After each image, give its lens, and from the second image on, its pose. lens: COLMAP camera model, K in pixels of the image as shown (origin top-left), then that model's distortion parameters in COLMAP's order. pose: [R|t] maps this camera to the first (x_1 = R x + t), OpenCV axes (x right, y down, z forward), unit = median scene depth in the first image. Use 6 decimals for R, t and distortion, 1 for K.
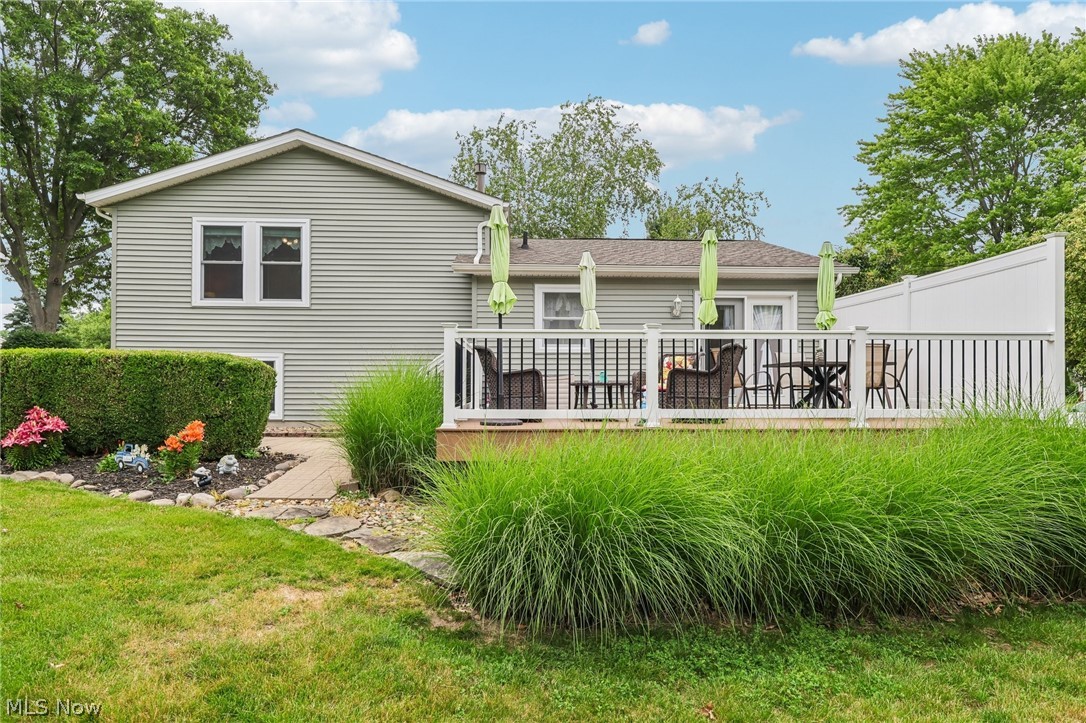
lens RADIAL K [[610.0, 0, 543.0], [0, 610.0, 361.5], [0, 0, 1]] dist [0.026993, 0.000539]
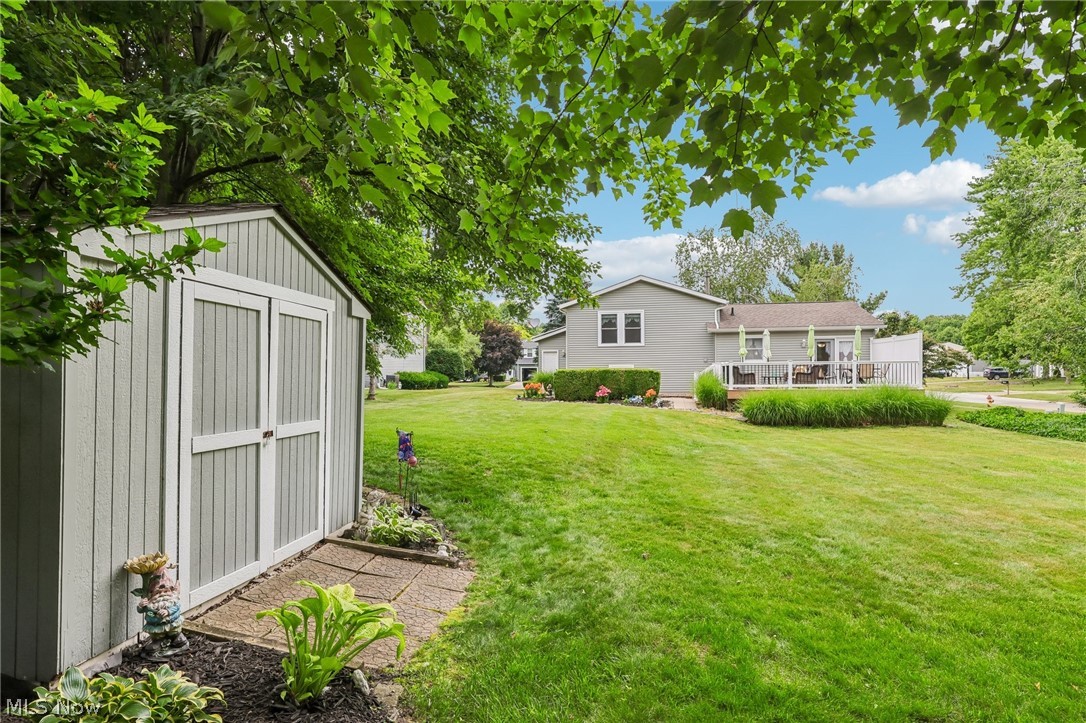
lens RADIAL K [[610.0, 0, 543.0], [0, 610.0, 361.5], [0, 0, 1]] dist [0.026993, 0.000539]
pose [[0.971556, -0.020807, -0.235895, -0.282085], [0.027036, 0.999365, 0.023201, -0.131755], [0.235263, -0.028919, 0.971501, -2.104794]]
